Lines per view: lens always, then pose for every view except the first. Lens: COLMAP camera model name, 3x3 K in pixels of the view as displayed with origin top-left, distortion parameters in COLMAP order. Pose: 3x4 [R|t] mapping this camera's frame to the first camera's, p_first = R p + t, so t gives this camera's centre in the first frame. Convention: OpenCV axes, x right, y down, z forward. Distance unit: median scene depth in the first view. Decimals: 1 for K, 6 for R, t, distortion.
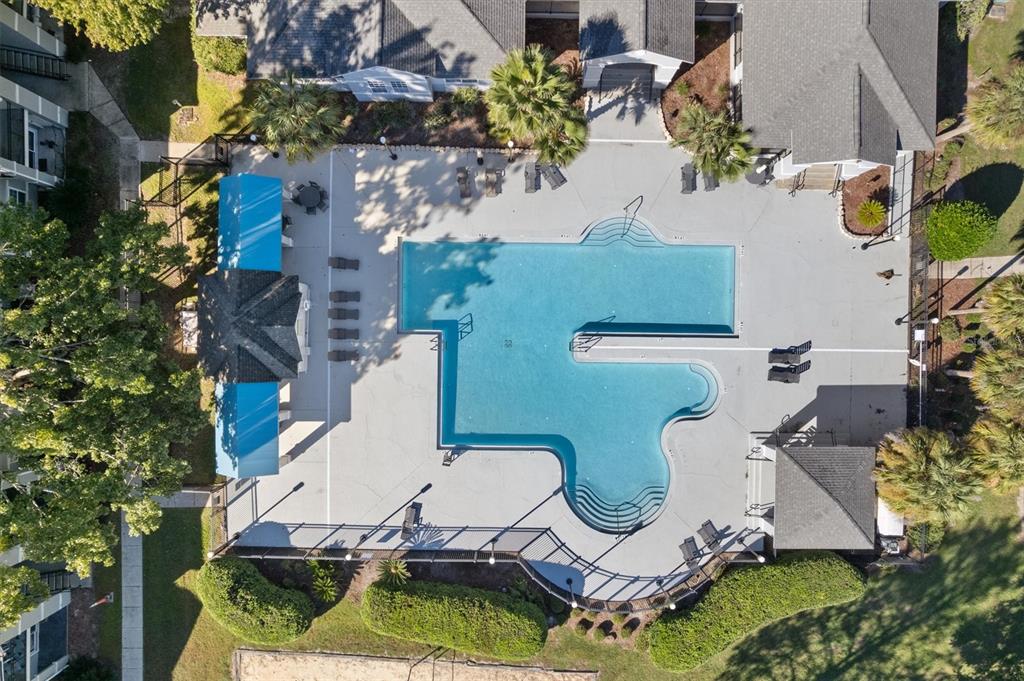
lens RADIAL K [[655.6, 0, 513.2], [0, 655.6, 324.6], [0, 0, 1]] dist [-0.078116, 0.075298]
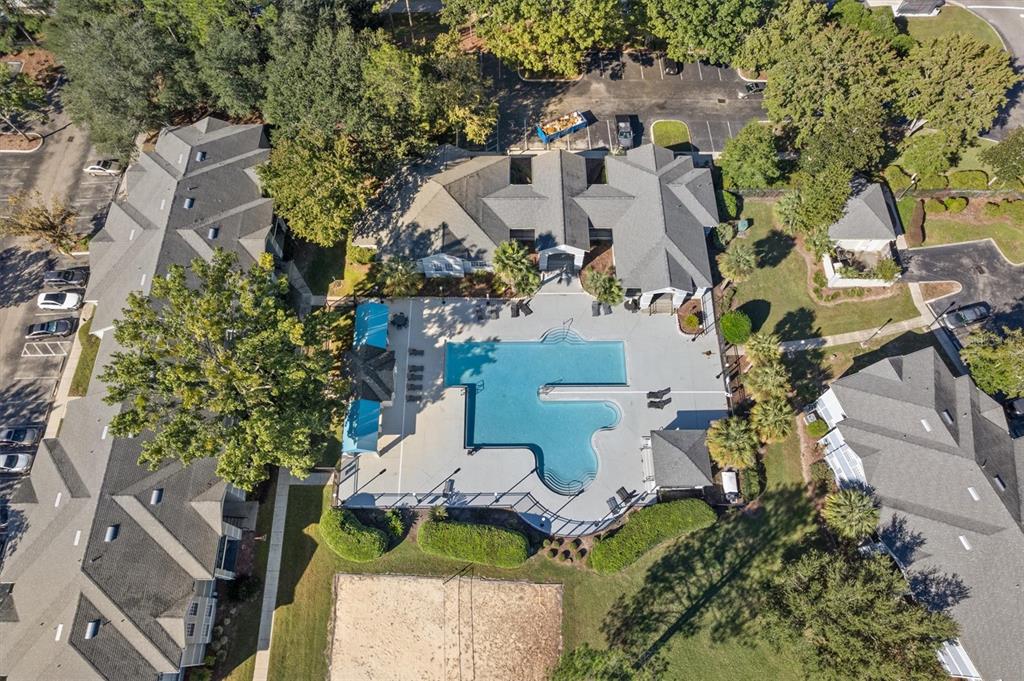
lens RADIAL K [[723.1, 0, 512.0], [0, 723.1, 340.5], [0, 0, 1]] dist [-0.028819, -0.000635]
pose [[0.999846, -0.016490, 0.005979, 0.006059], [0.017426, 0.894959, -0.445807, 0.805797], [0.002000, 0.445843, 0.895109, -0.877105]]
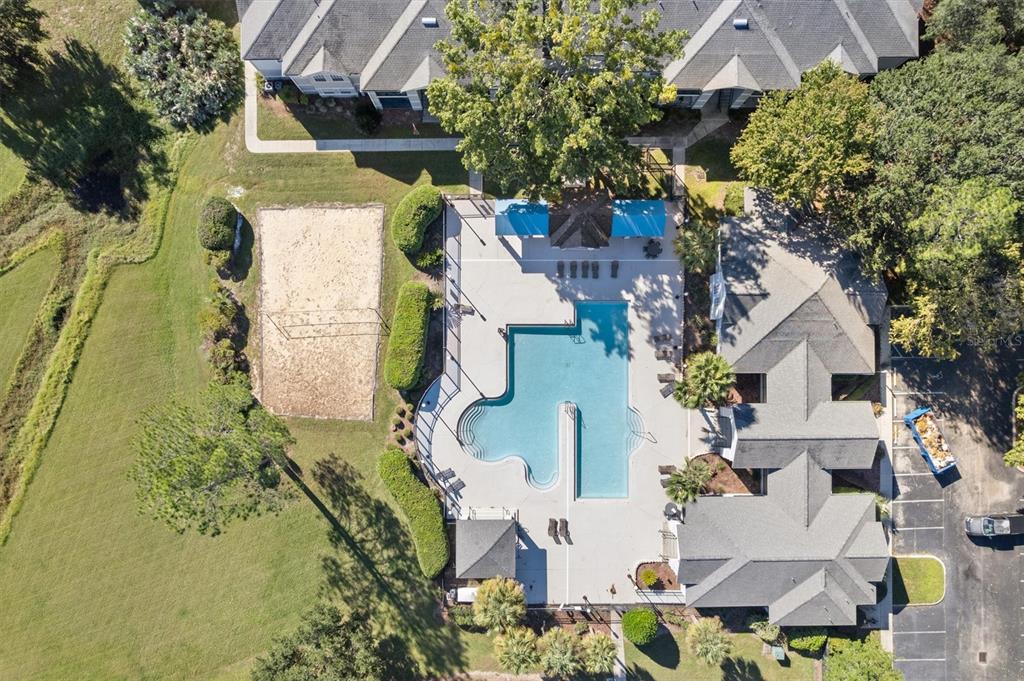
lens RADIAL K [[723.1, 0, 512.0], [0, 723.1, 340.5], [0, 0, 1]] dist [-0.028819, -0.000635]
pose [[0.011823, 0.999697, -0.021608, -0.033146], [-0.999923, 0.011736, -0.004142, 0.186482], [-0.003887, 0.021655, 0.999758, -0.893660]]
